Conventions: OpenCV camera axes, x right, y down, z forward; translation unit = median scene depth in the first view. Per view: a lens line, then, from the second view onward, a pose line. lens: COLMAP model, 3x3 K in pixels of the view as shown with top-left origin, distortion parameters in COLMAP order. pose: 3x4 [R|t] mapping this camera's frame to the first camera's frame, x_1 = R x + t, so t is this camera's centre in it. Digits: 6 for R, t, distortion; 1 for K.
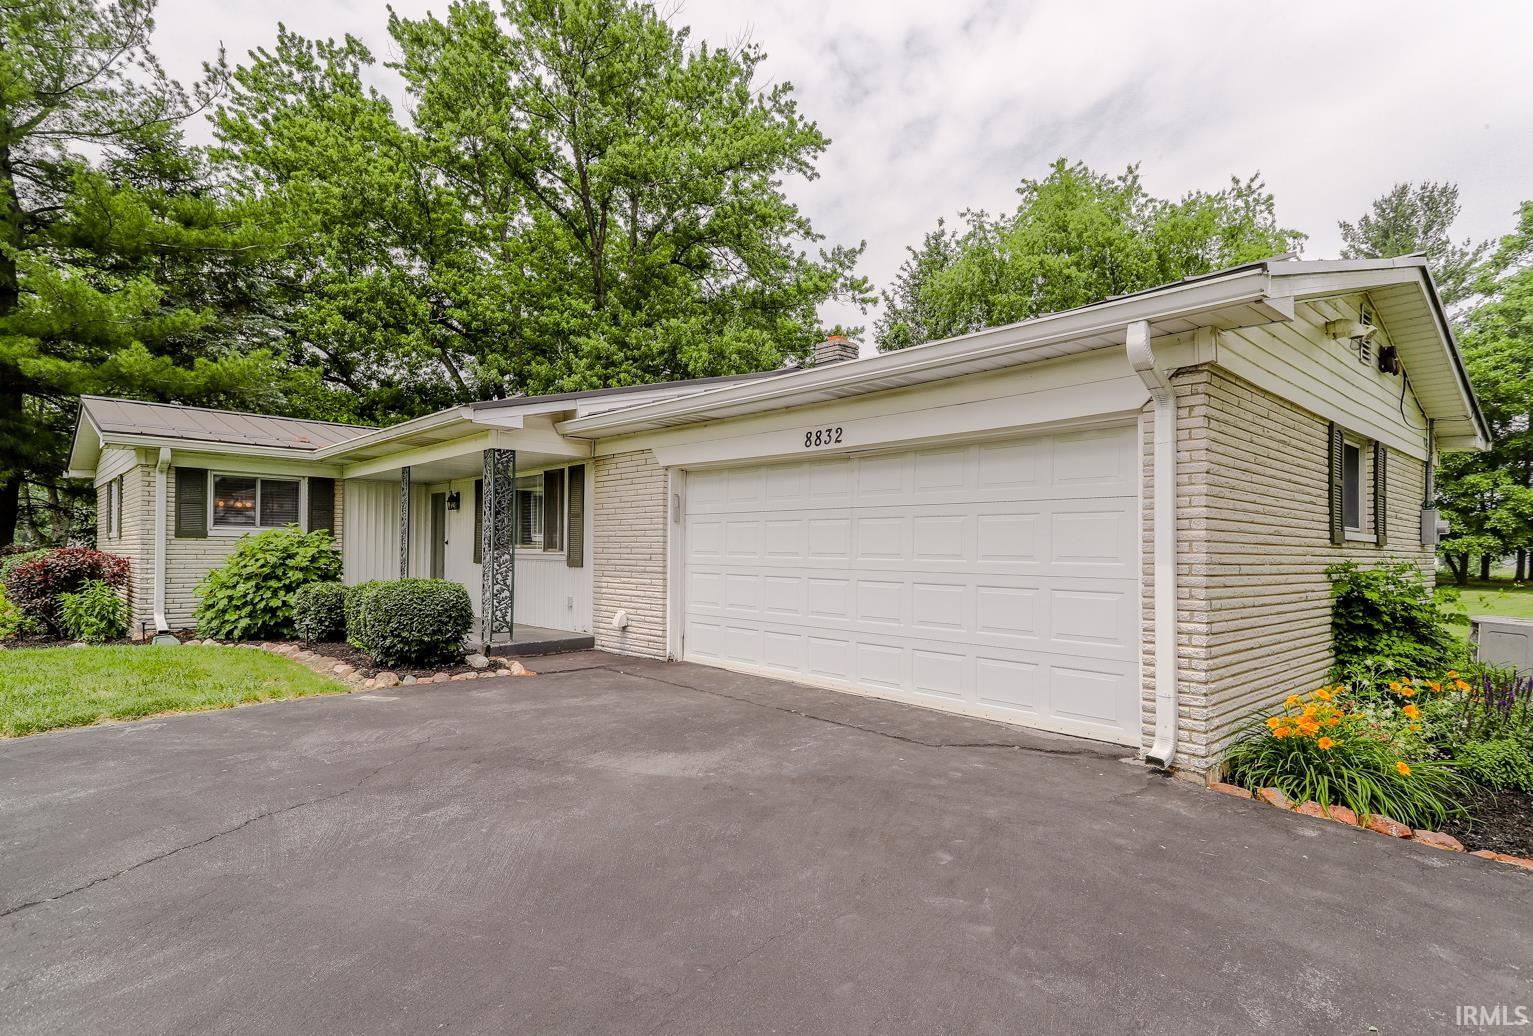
lens RADIAL K [[794.9, 0, 767.6], [0, 794.9, 553.0], [0, 0, 1]] dist [0.036465, -0.000176]
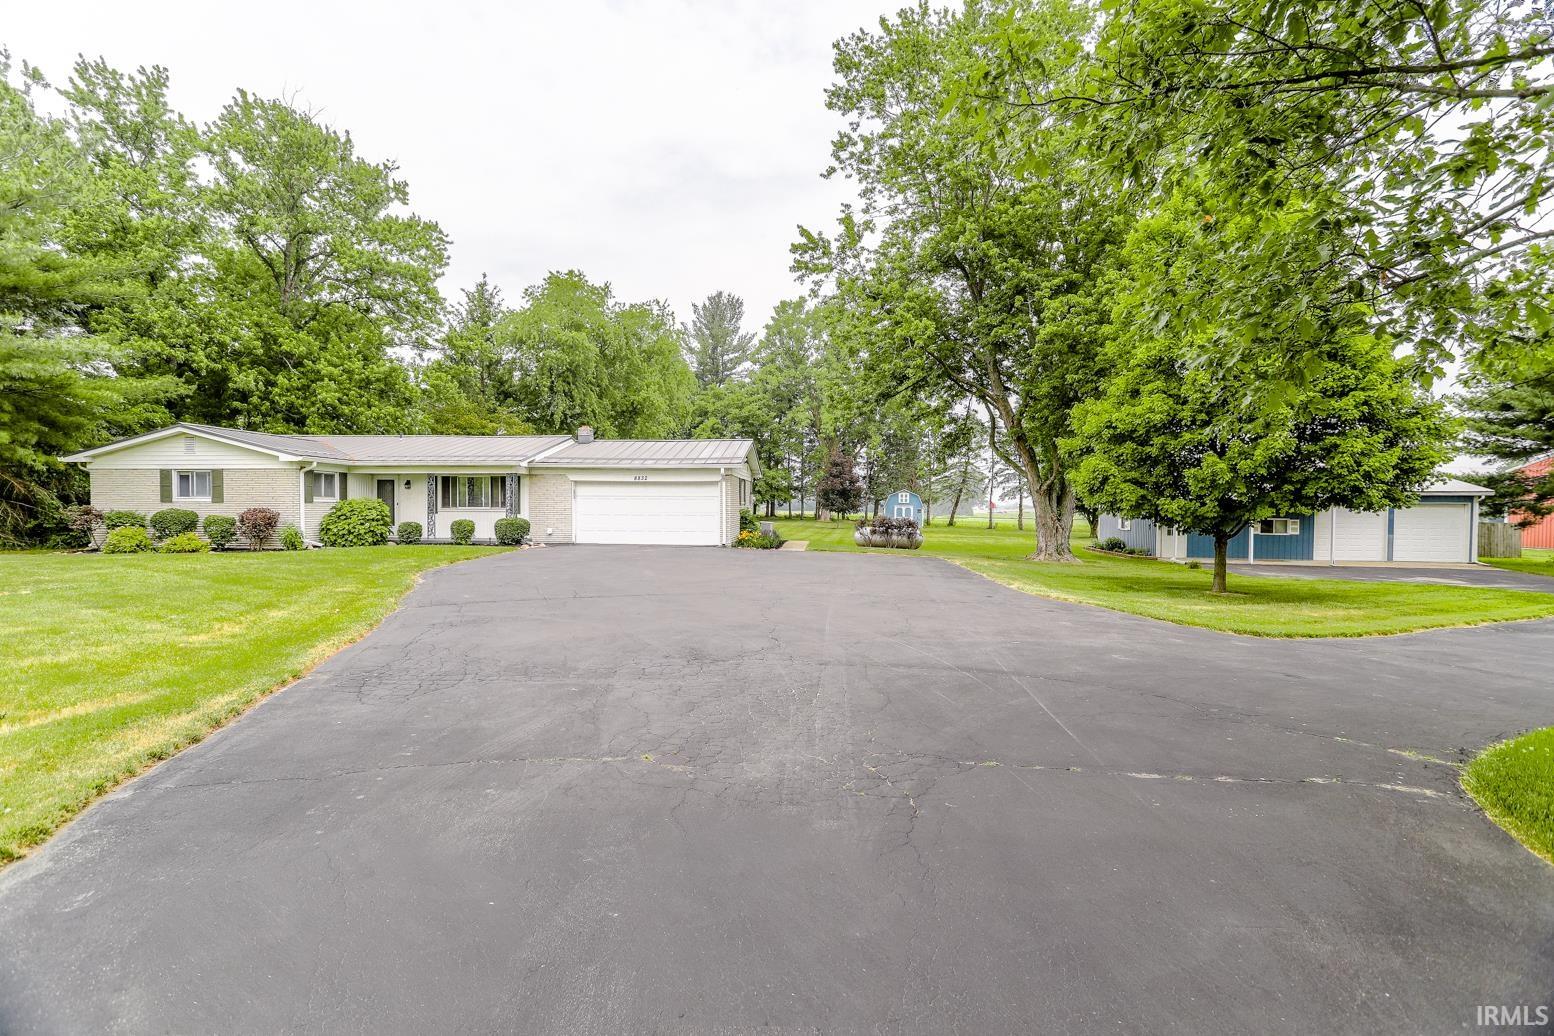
lens RADIAL K [[766.3, 0, 777.0], [0, 766.3, 518.0], [0, 0, 1]] dist [-0.000164, 0.000172]
pose [[0.729895, -0.019795, 0.683273, -1.328746], [0.001580, 0.999627, 0.027272, -0.036416], [-0.683558, -0.018826, 0.729654, -1.451468]]
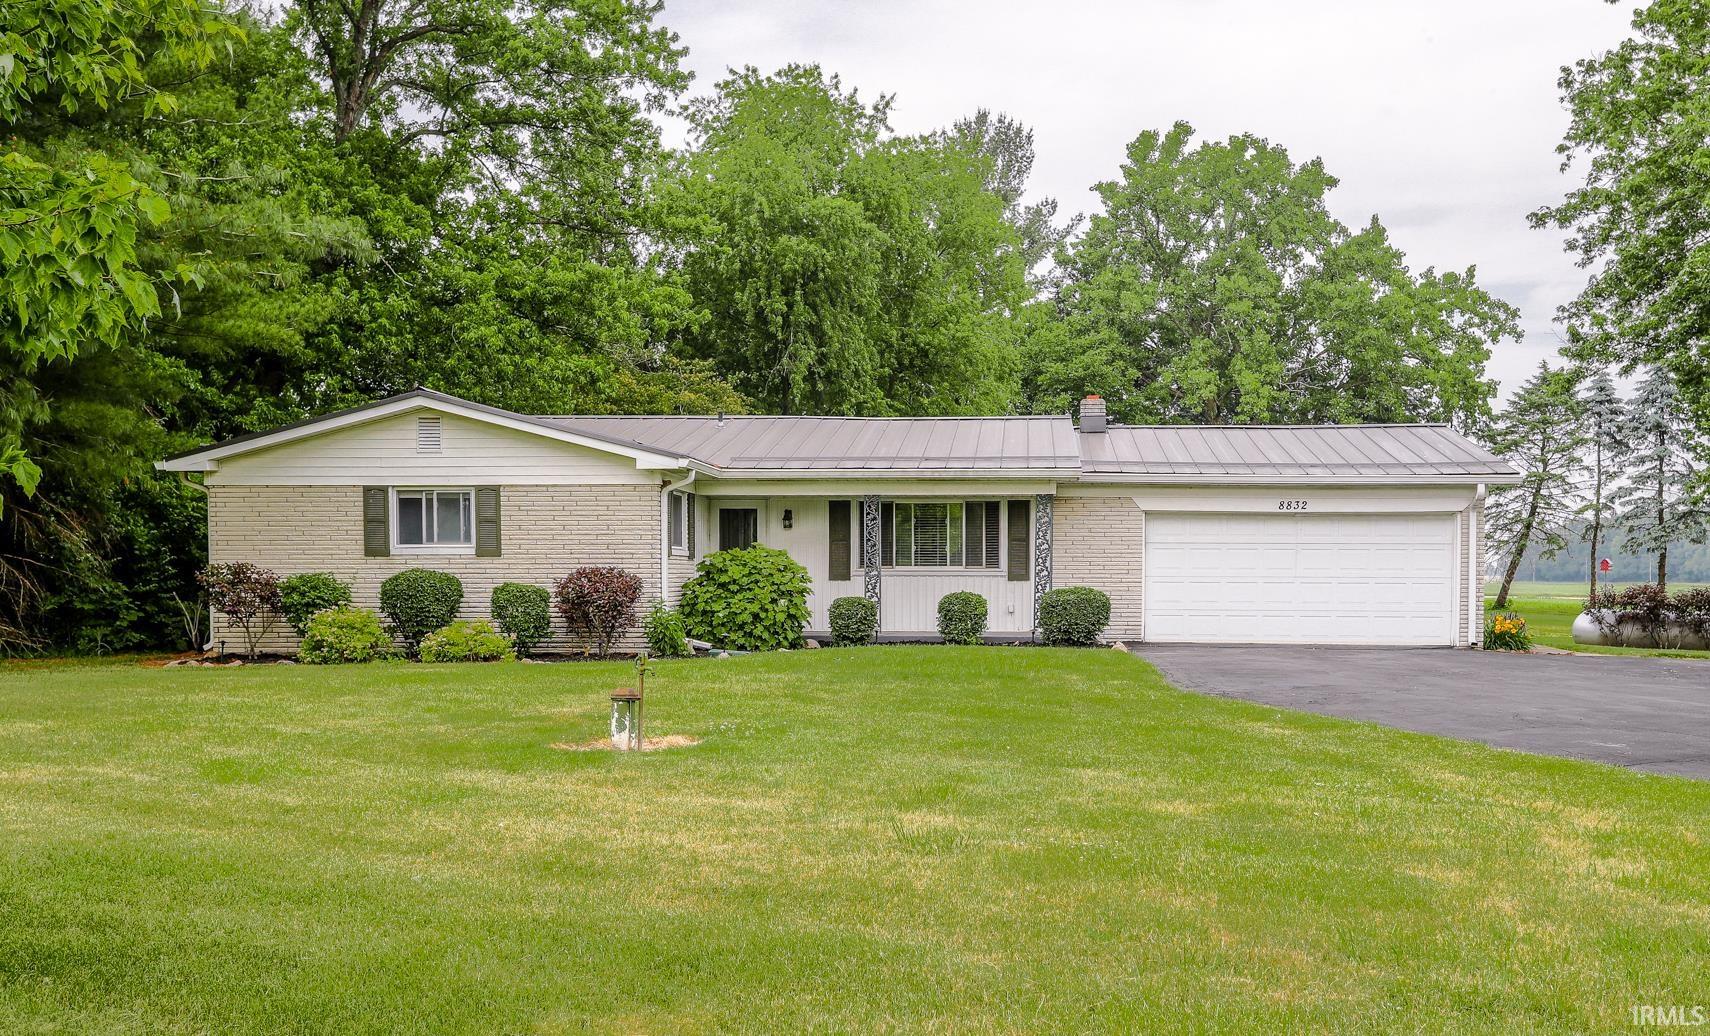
lens RADIAL K [[1629.8, 0, 908.8], [0, 1629.8, 582.0], [0, 0, 1]] dist [0.000929, 0.000059]
pose [[0.721285, -0.015385, 0.692468, -2.134865], [0.002637, 0.999807, 0.019467, -0.030313], [-0.692634, -0.012215, 0.721186, -0.731830]]
